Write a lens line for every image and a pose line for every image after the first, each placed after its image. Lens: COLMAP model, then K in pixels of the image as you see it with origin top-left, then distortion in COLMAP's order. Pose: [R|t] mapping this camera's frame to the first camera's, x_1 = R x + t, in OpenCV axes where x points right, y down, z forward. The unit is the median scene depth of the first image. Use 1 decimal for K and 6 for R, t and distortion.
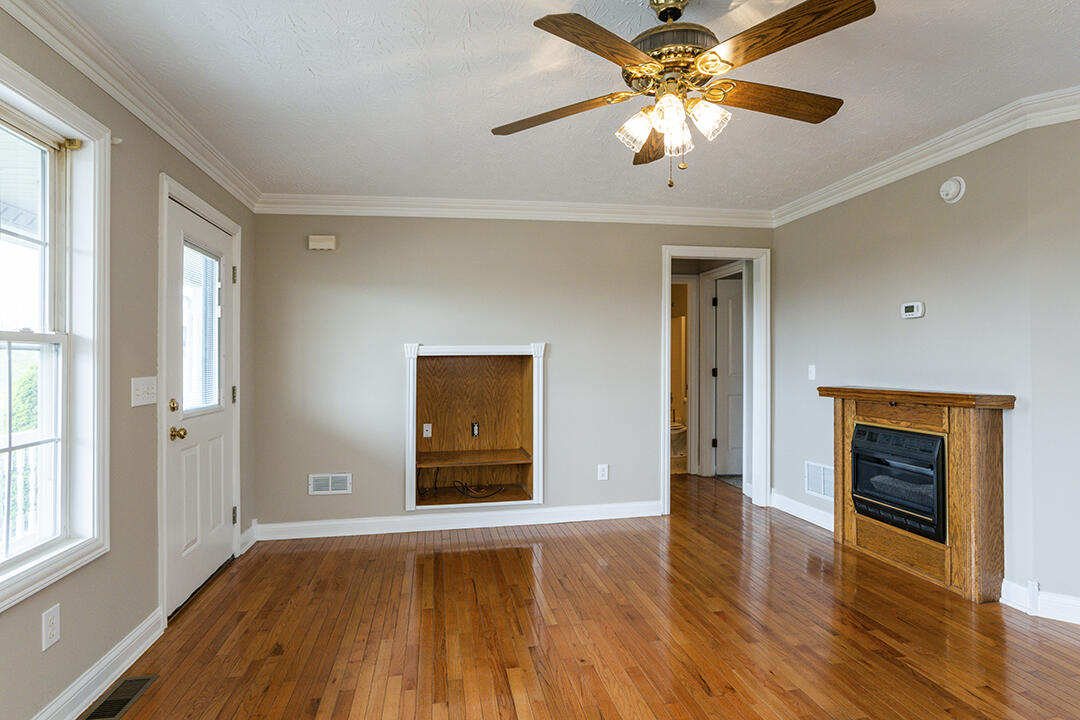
lens RADIAL K [[576.6, 0, 540.0], [0, 576.6, 360.0], [0, 0, 1]] dist [-0.002853, 0.000138]
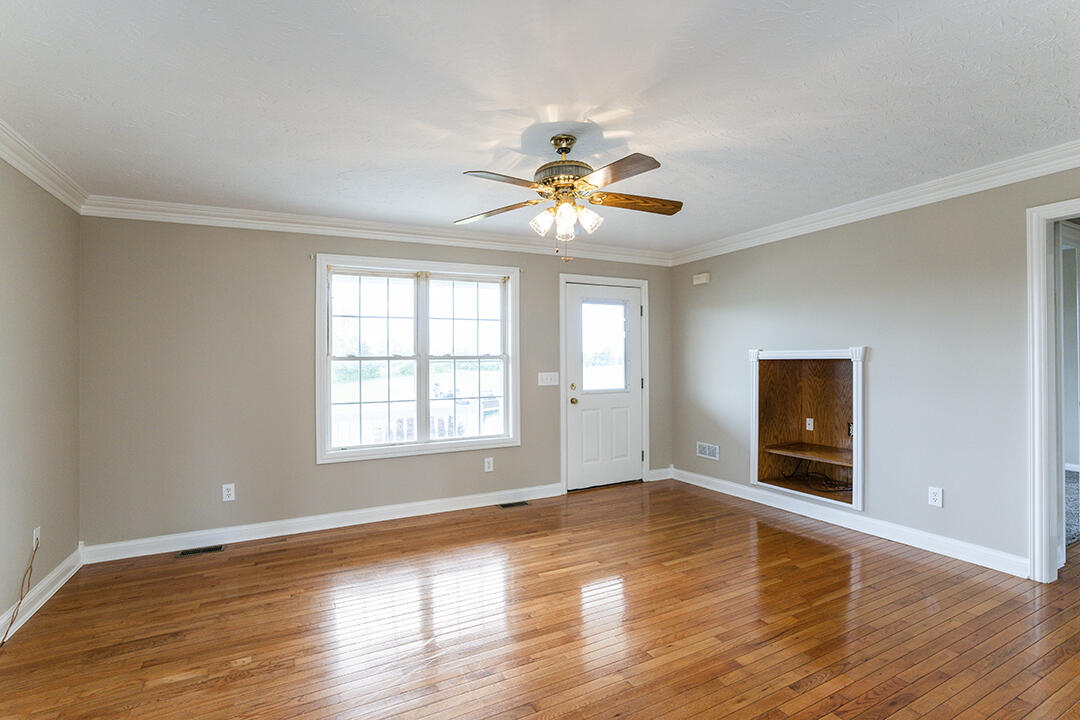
lens RADIAL K [[515.9, 0, 540.0], [0, 515.9, 360.0], [0, 0, 1]] dist [0.000140, 0.000330]
pose [[0.310574, 0.006242, -0.950529, 0.687292], [0.010798, 0.999891, 0.010094, -0.021906], [0.950488, -0.013399, 0.310473, 0.223402]]
